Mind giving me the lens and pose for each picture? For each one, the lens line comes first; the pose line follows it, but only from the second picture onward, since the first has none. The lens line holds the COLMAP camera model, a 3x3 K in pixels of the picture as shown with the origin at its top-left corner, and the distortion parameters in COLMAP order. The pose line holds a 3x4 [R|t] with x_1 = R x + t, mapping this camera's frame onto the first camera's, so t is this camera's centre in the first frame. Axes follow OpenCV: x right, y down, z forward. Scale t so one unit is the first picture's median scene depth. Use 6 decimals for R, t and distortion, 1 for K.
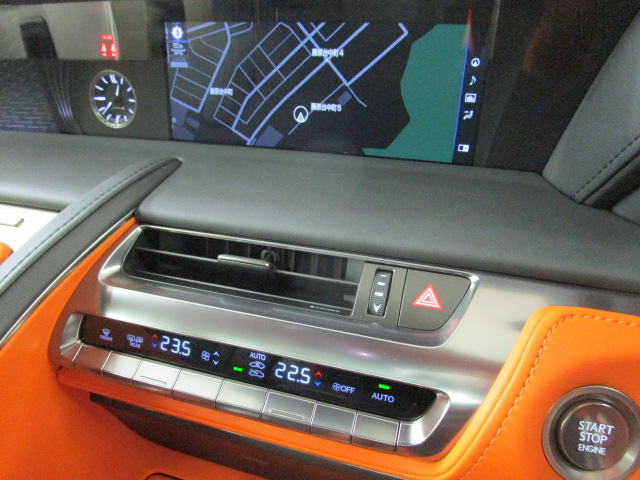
lens RADIAL K [[452.9, 0, 320.0], [0, 452.9, 240.0], [0, 0, 1]] dist [-0.027584, 0.005551]
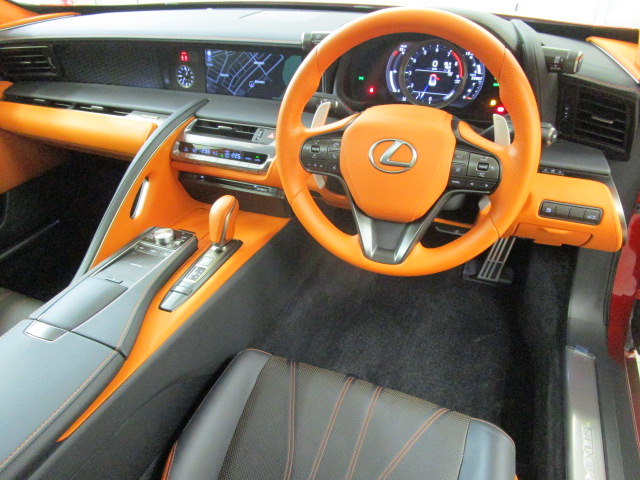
lens RADIAL K [[452.9, 0, 320.0], [0, 452.9, 240.0], [0, 0, 1]] dist [-0.027584, 0.005551]
pose [[0.996486, 0.046904, -0.069398, 0.625020], [-0.041494, 0.996134, 0.077435, 0.455015], [0.072761, -0.074283, 0.994579, -1.844601]]
